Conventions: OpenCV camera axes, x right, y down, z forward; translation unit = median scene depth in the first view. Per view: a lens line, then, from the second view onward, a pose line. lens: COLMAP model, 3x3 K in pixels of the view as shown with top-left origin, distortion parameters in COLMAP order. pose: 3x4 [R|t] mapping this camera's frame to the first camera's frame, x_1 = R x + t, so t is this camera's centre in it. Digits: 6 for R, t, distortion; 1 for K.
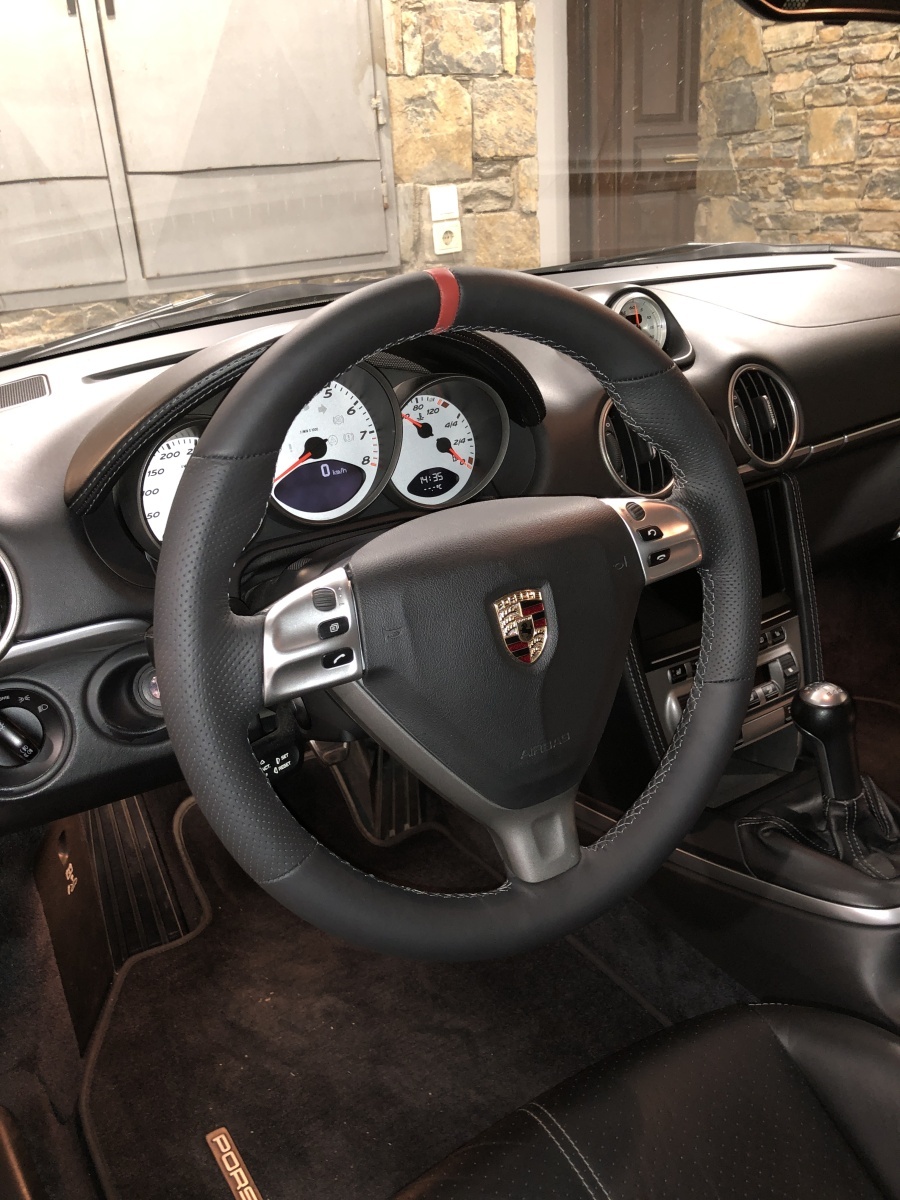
lens RADIAL K [[1026.0, 0, 461.7], [0, 1026.0, 599.4], [0, 0, 1]] dist [0.001459, 0.019849]
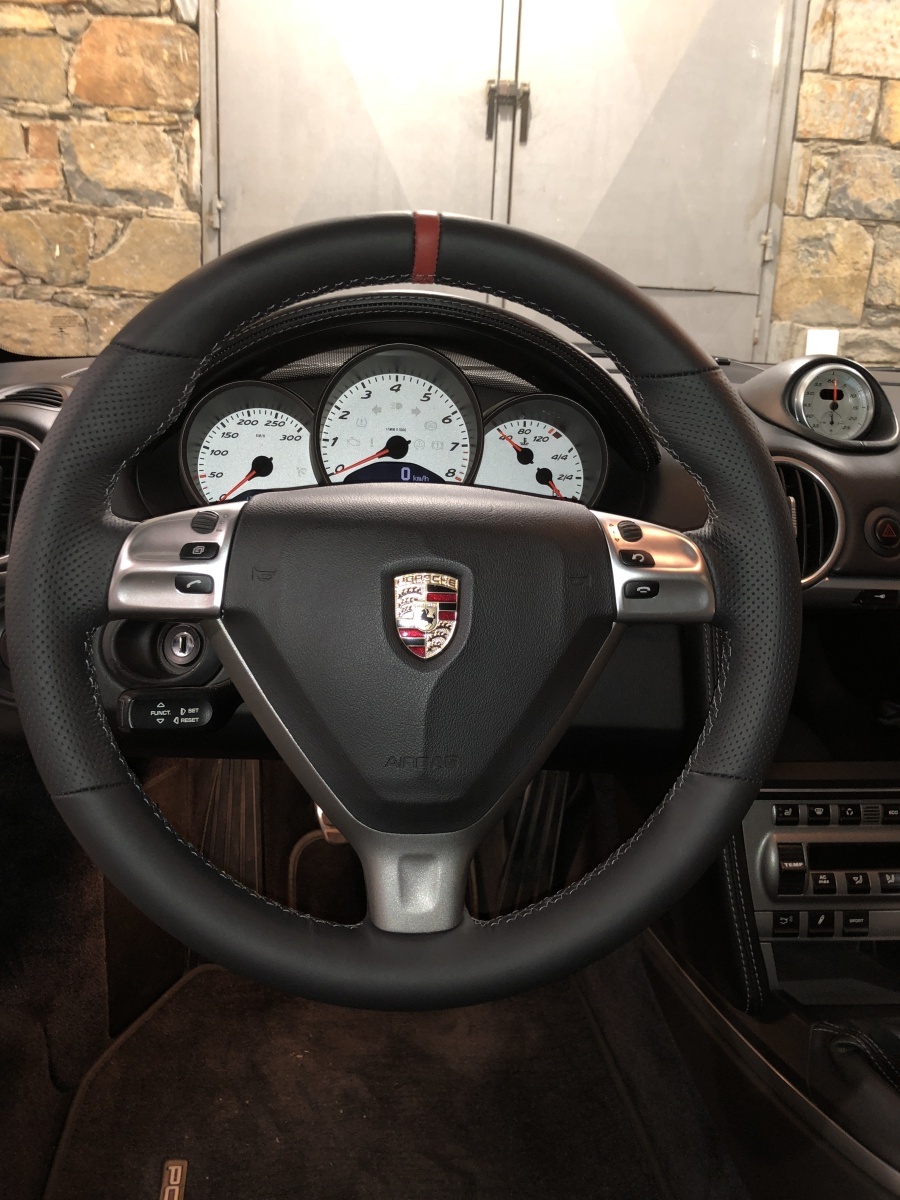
lens RADIAL K [[1026.0, 0, 461.7], [0, 1026.0, 599.4], [0, 0, 1]] dist [0.001459, 0.019849]
pose [[0.896046, 0.200229, -0.396244, 0.113090], [-0.260121, 0.960057, -0.103090, 0.025366], [0.359775, 0.195444, 0.912339, 0.062004]]
